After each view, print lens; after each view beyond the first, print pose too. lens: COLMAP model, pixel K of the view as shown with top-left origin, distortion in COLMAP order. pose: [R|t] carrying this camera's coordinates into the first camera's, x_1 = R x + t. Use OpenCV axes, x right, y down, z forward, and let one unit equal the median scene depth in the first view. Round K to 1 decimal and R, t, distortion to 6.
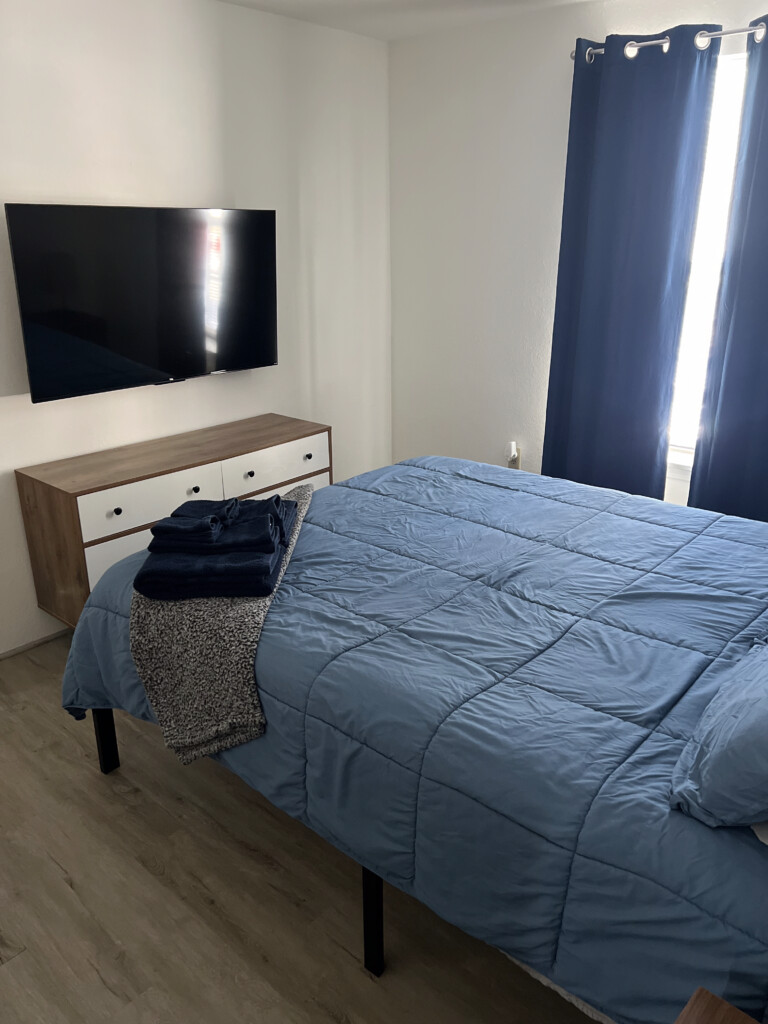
lens RADIAL K [[769.0, 0, 384.9], [0, 769.0, 505.4], [0, 0, 1]] dist [0.055054, -0.062544]
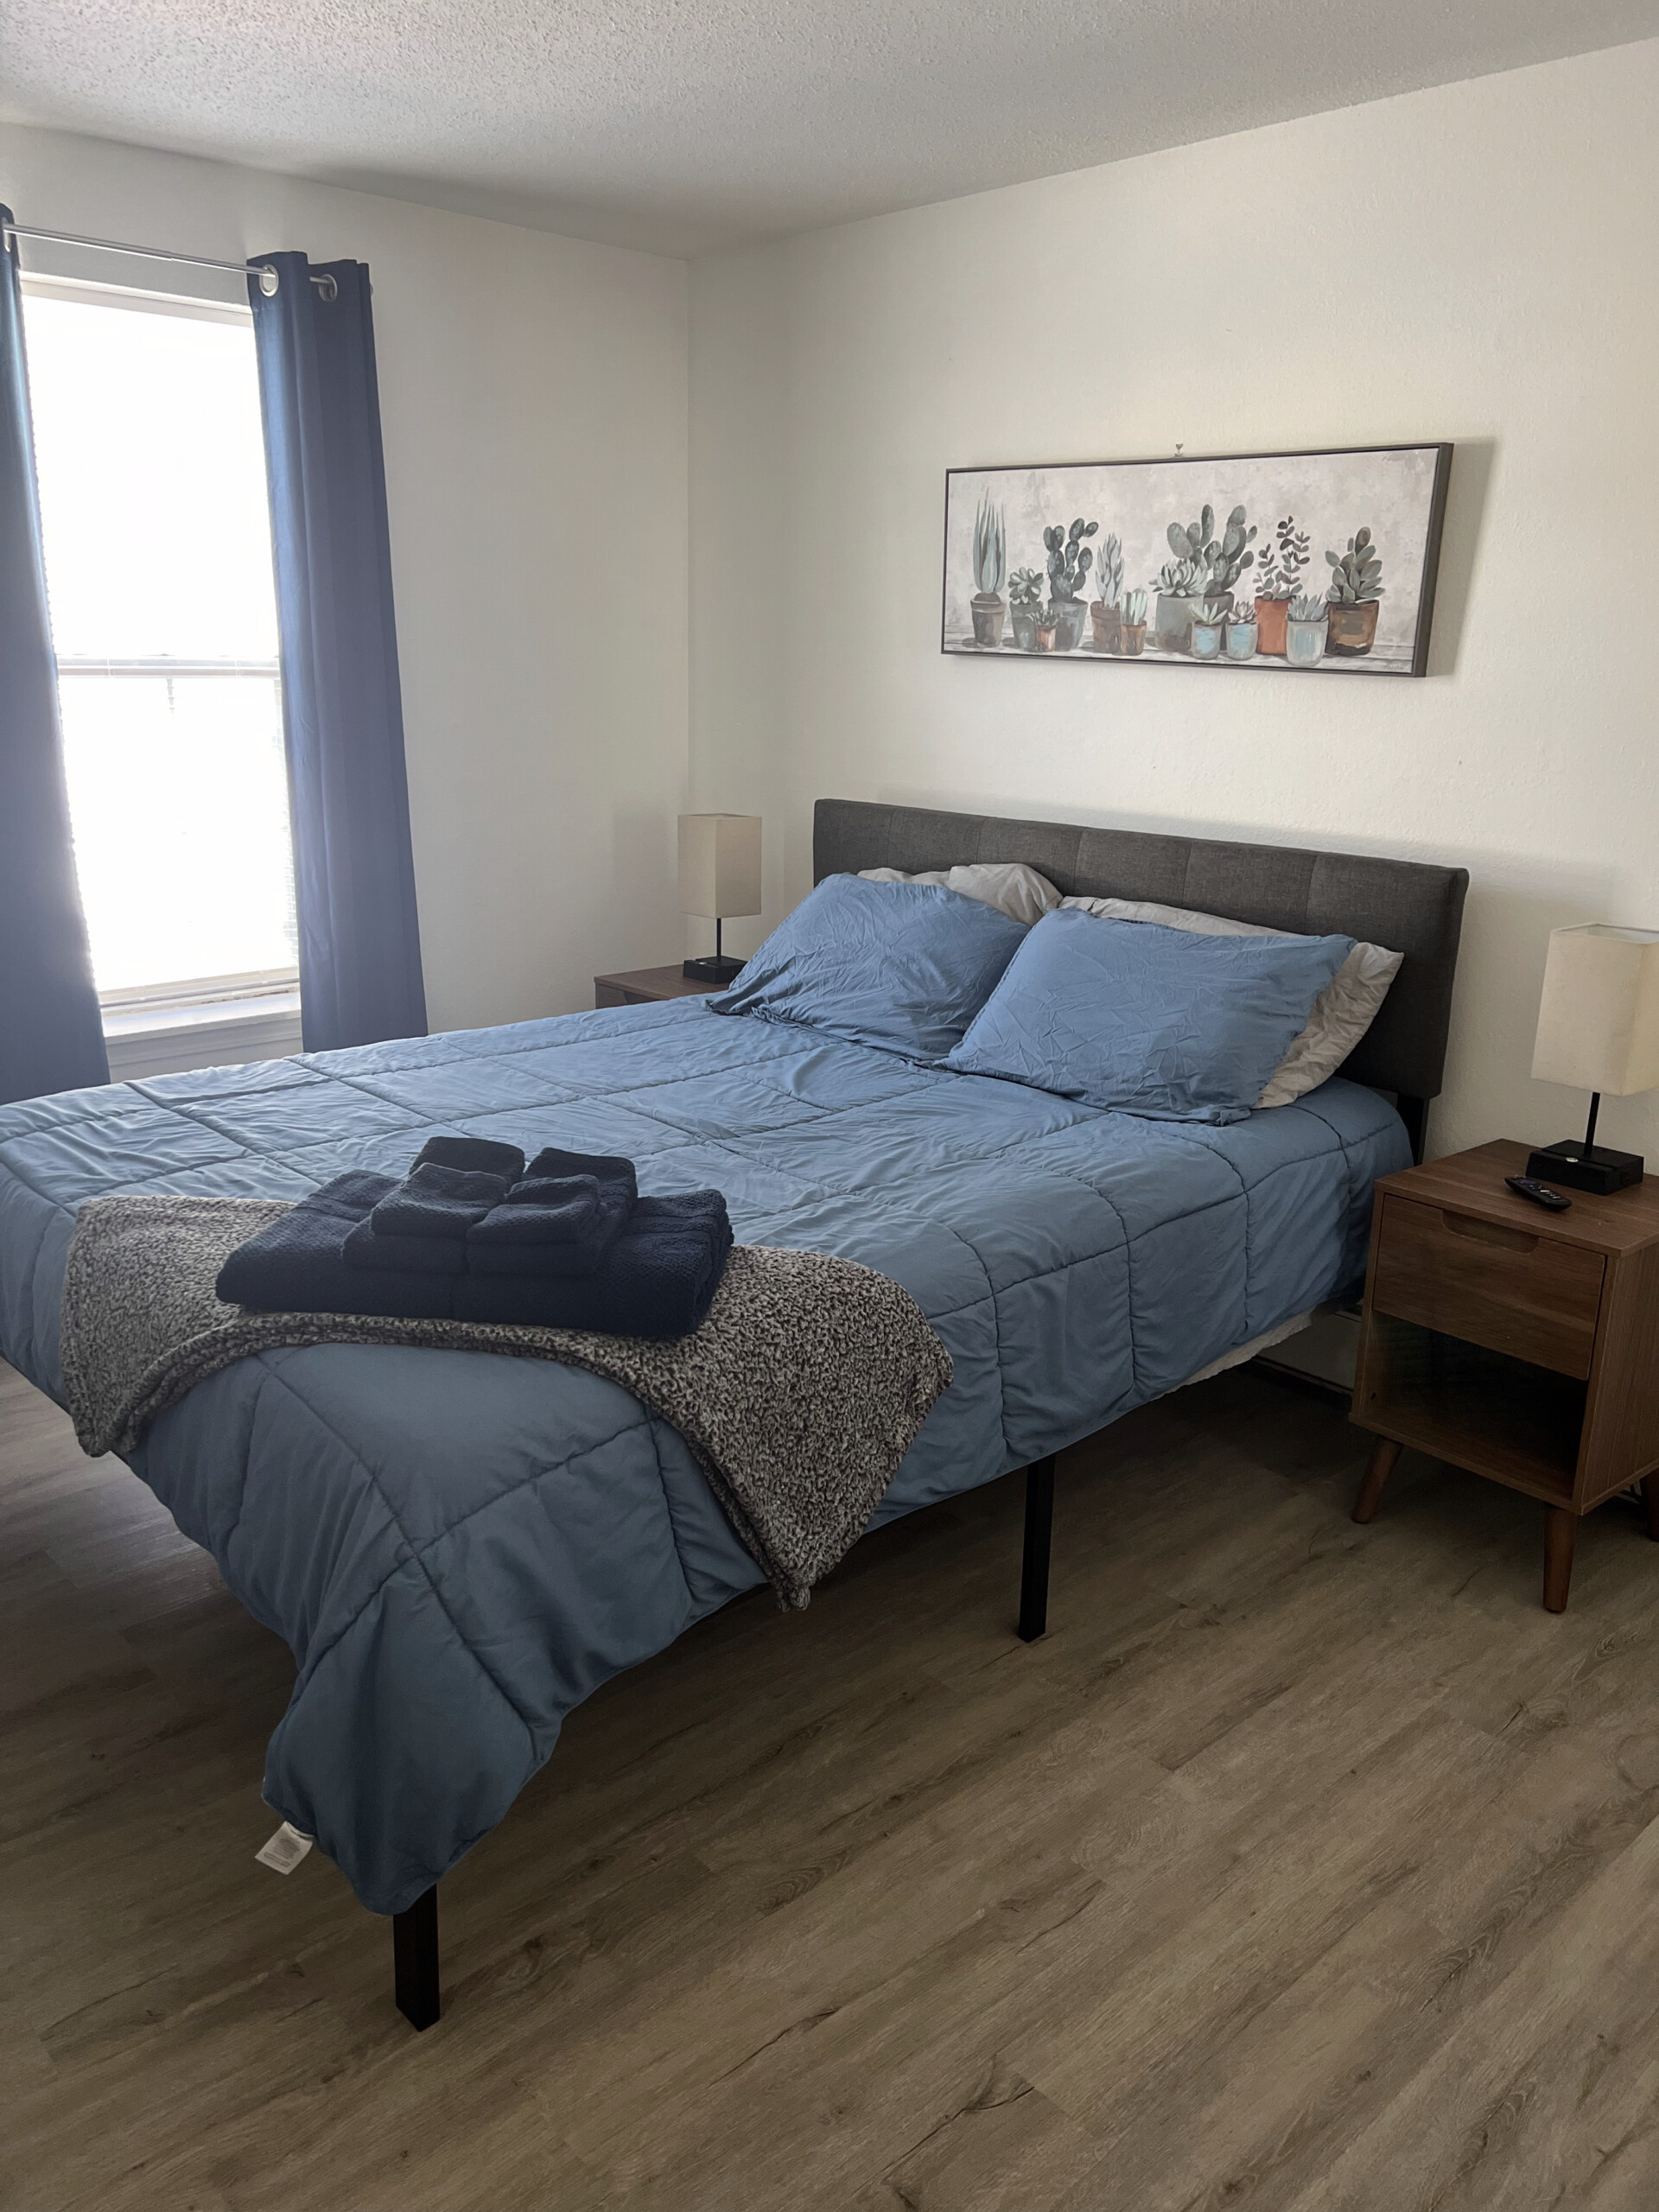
lens RADIAL K [[1661.2, 0, 831.4], [0, 1661.2, 1091.8], [0, 0, 1]] dist [0.055054, -0.062544]
pose [[0.094812, -0.244051, 0.965117, -1.204083], [0.310538, 0.928358, 0.204249, -0.188522], [-0.945821, 0.280340, 0.163806, 0.706491]]
